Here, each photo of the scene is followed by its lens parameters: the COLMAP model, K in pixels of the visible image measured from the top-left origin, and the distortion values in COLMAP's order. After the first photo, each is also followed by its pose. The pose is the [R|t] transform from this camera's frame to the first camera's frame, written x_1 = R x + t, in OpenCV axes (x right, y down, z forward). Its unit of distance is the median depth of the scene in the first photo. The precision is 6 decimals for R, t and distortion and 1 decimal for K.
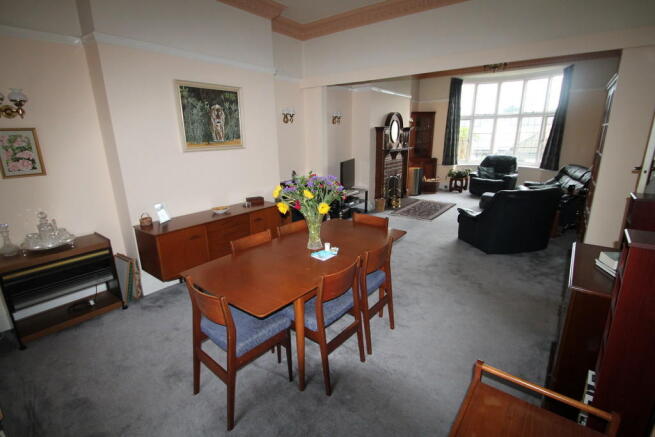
lens RADIAL K [[308.1, 0, 328.4], [0, 308.1, 220.8], [0, 0, 1]] dist [0.014790, -0.018915]
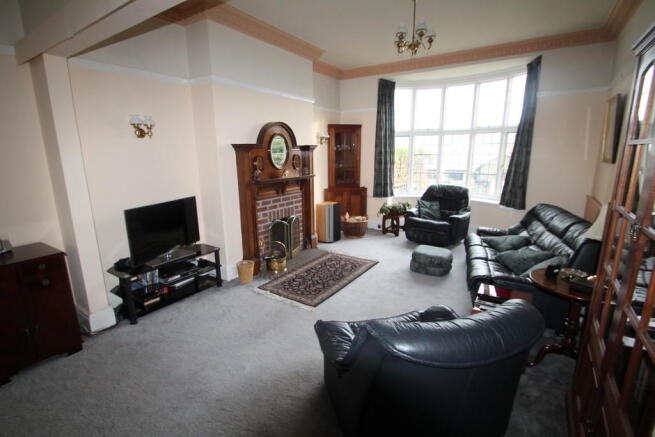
lens RADIAL K [[308.1, 0, 328.4], [0, 308.1, 220.8], [0, 0, 1]] dist [0.014790, -0.018915]
pose [[0.997541, -0.006905, 0.069747, 0.229359], [0.010854, 0.998349, -0.056402, -0.091393], [-0.069243, 0.057020, 0.995969, 0.307938]]
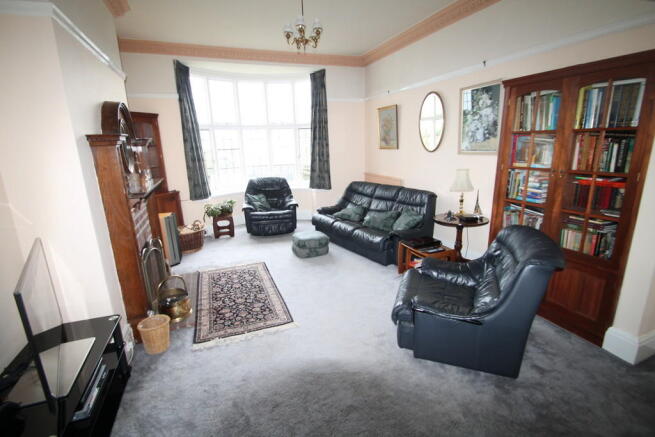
lens RADIAL K [[308.1, 0, 328.4], [0, 308.1, 220.8], [0, 0, 1]] dist [0.014790, -0.018915]
pose [[0.523776, -0.209811, 0.825614, -0.011358], [0.251198, 0.964139, 0.085652, -0.134515], [-0.813977, 0.162530, 0.557697, 0.468244]]
